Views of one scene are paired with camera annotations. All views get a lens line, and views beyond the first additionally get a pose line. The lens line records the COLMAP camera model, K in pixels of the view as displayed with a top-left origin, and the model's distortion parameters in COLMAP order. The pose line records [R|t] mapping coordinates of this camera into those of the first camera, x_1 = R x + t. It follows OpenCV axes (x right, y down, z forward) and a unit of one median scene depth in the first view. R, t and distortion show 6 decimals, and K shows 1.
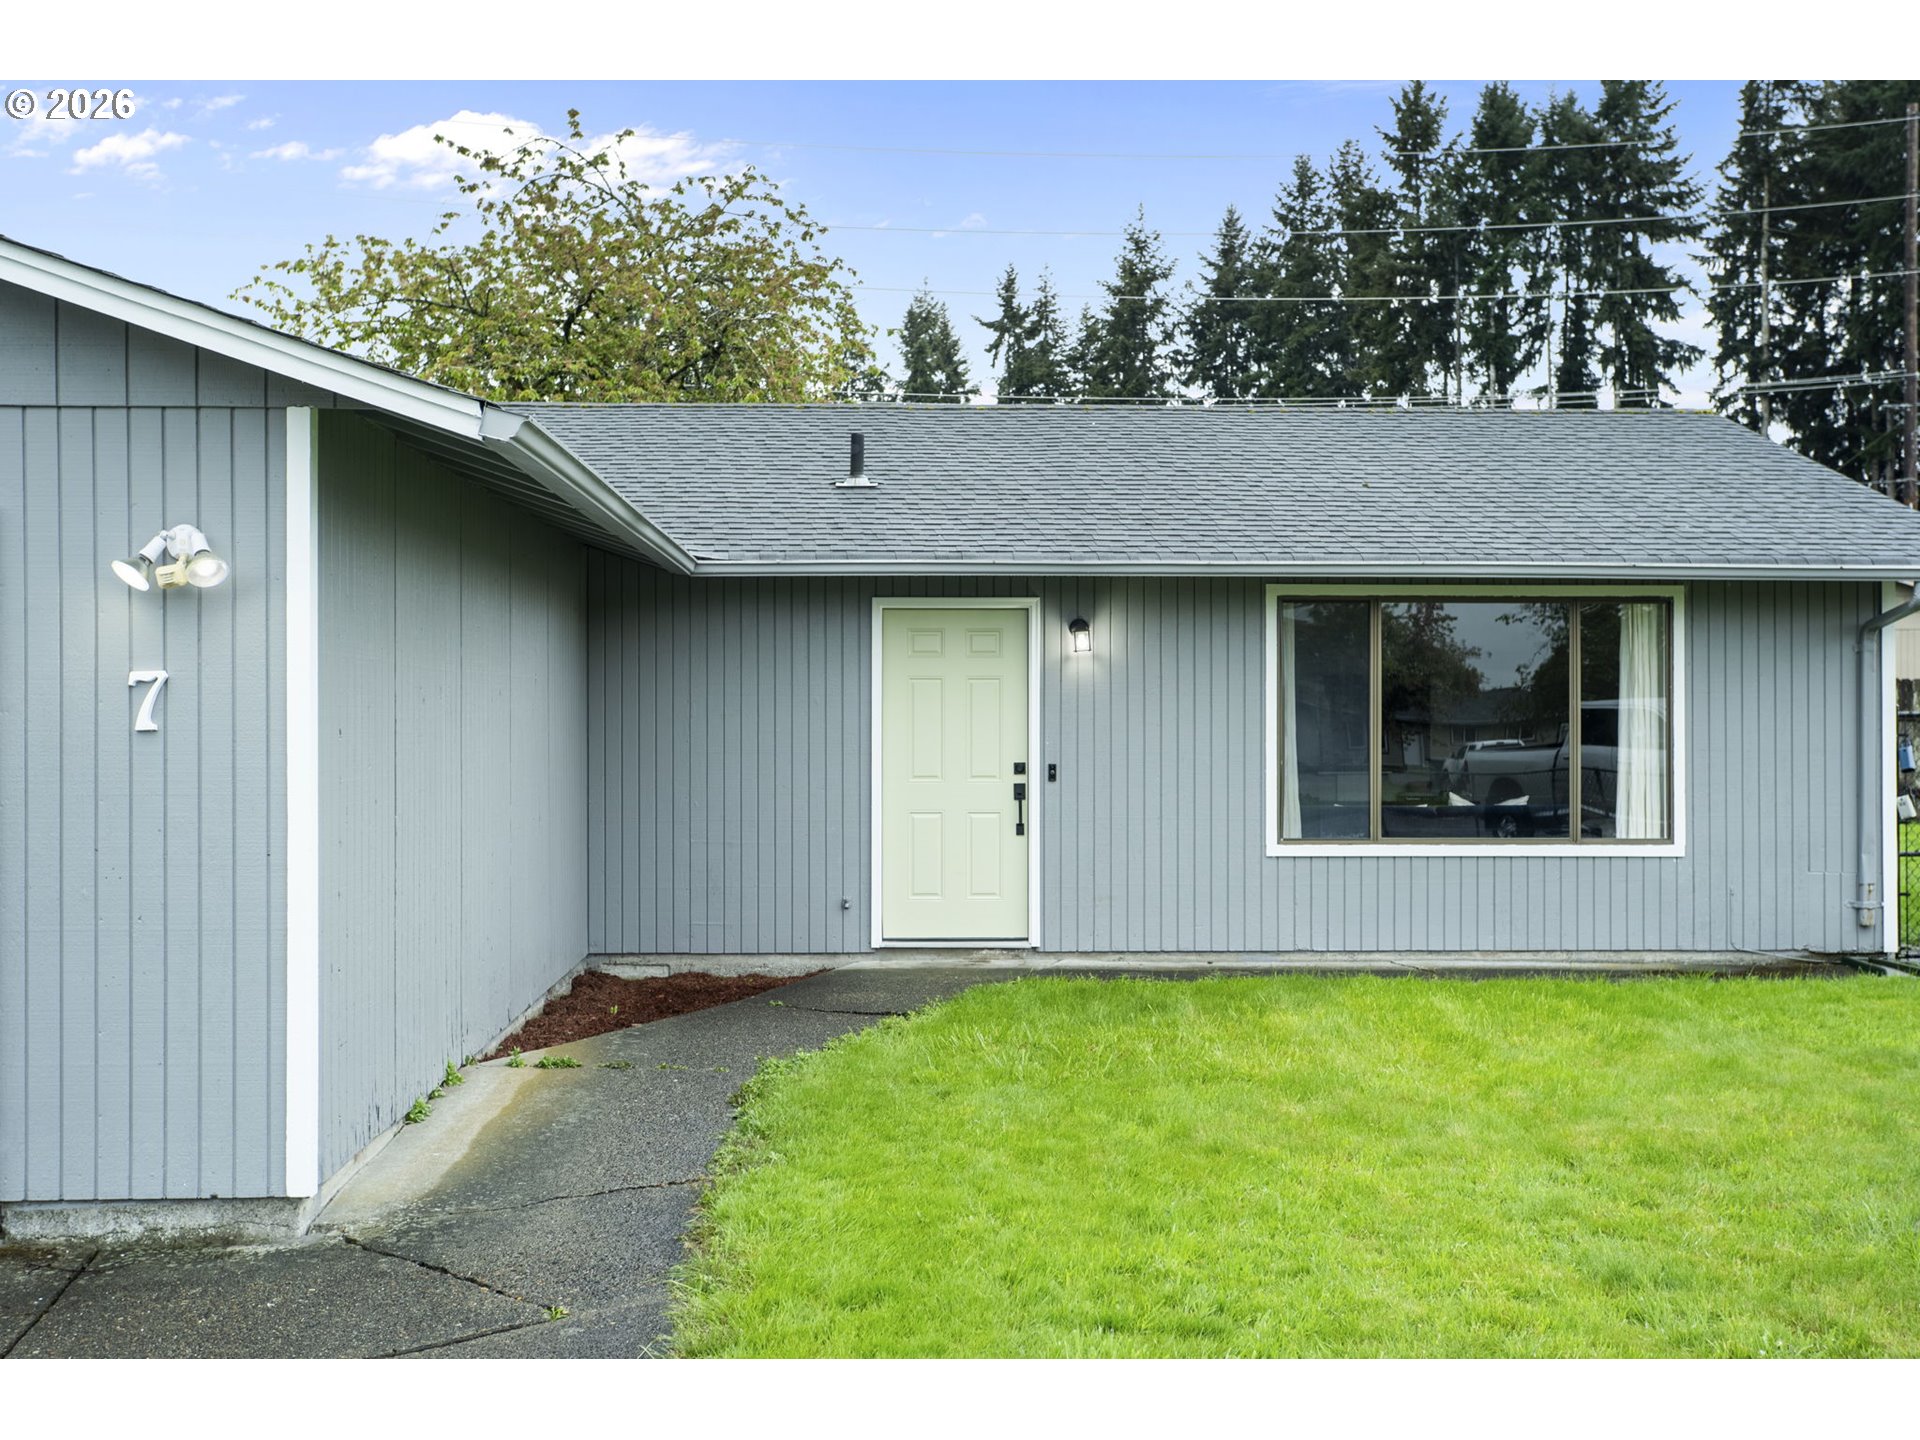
lens RADIAL K [[2134.0, 0, 953.4], [0, 2134.0, 715.4], [0, 0, 1]] dist [0.022146, 0.013019]
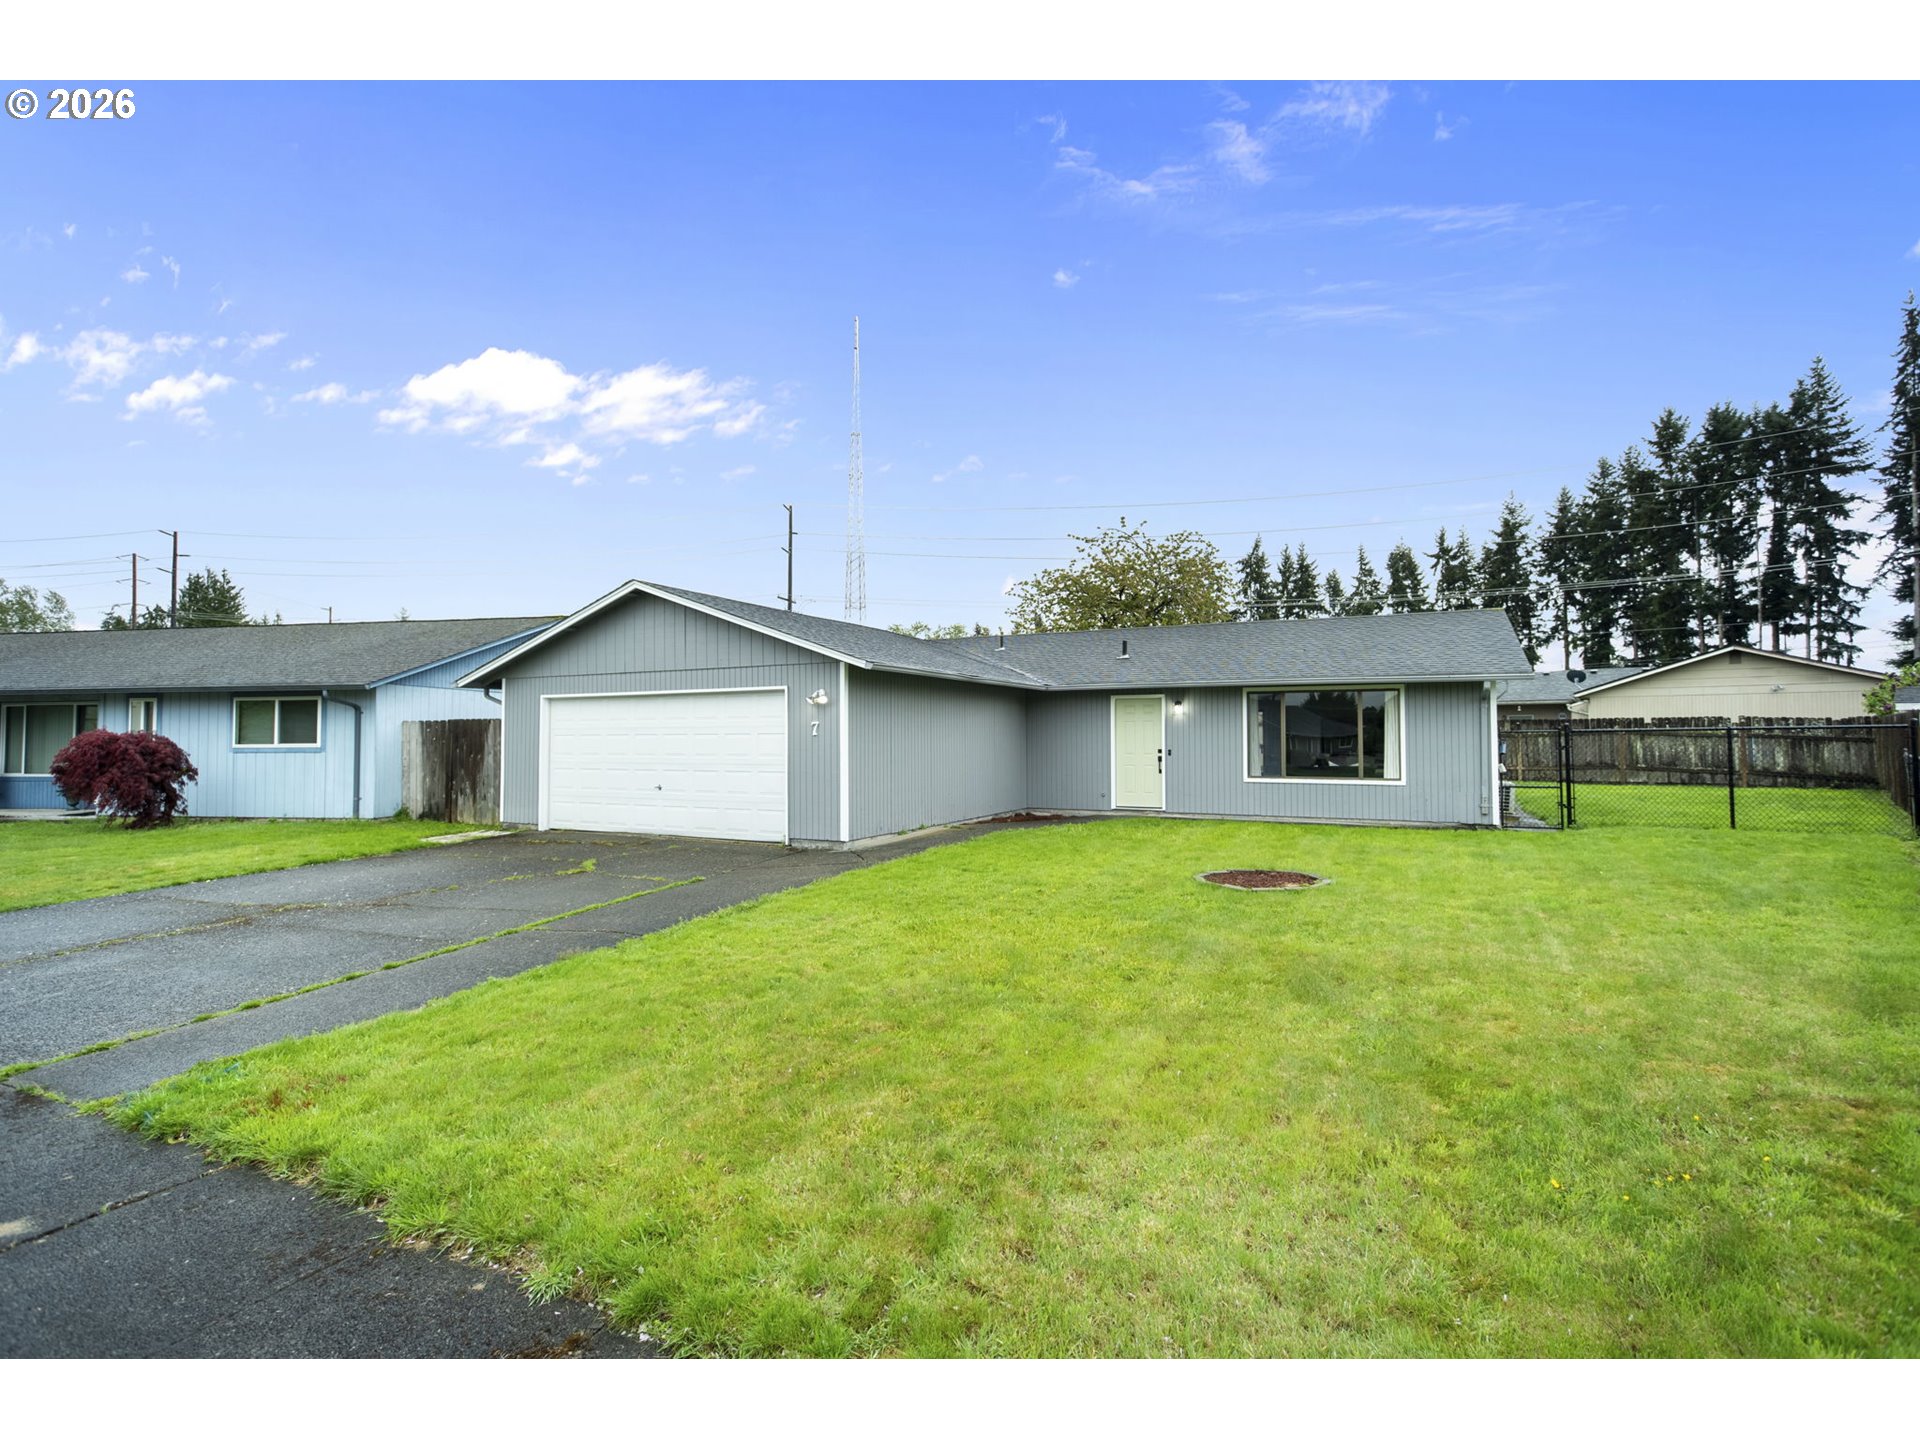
lens RADIAL K [[909.4, 0, 962.3], [0, 909.4, 713.8], [0, 0, 1]] dist [-0.002323, 0.012621]
pose [[0.880128, -0.013553, -0.474544, 0.043669], [0.000310, 0.999609, -0.027974, 0.000889], [0.474737, 0.024474, 0.879787, -0.029102]]
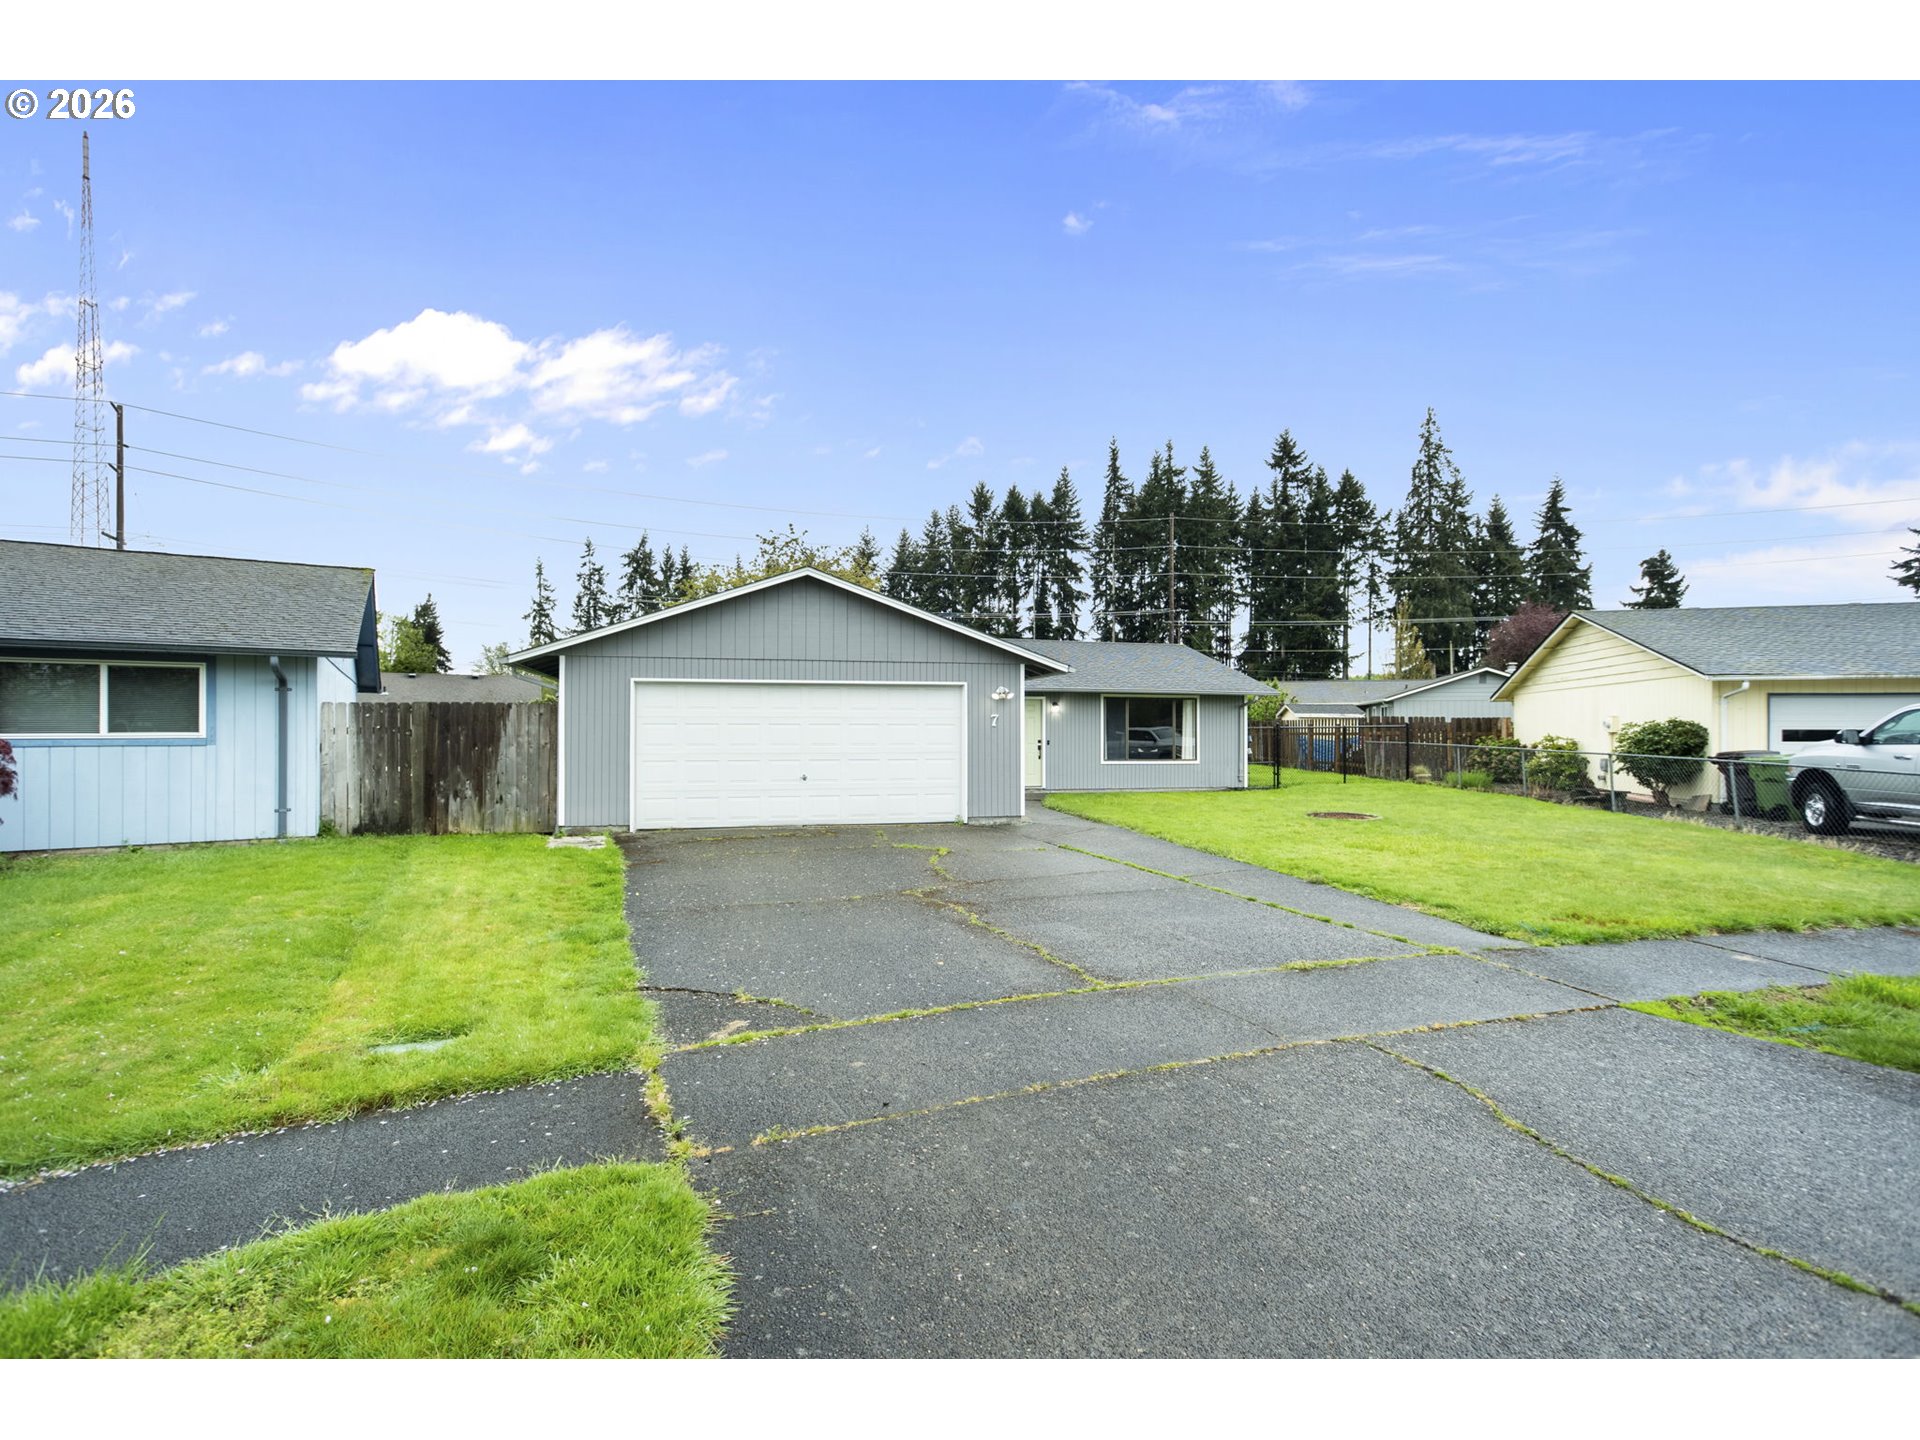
lens RADIAL K [[926.2, 0, 949.9], [0, 926.2, 729.2], [0, 0, 1]] dist [-0.001596, 0.000301]
pose [[0.977724, 0.003317, 0.209867, -0.051906], [-0.001679, 0.999967, -0.007984, 0.001795], [-0.209886, 0.007454, 0.977697, -0.063686]]
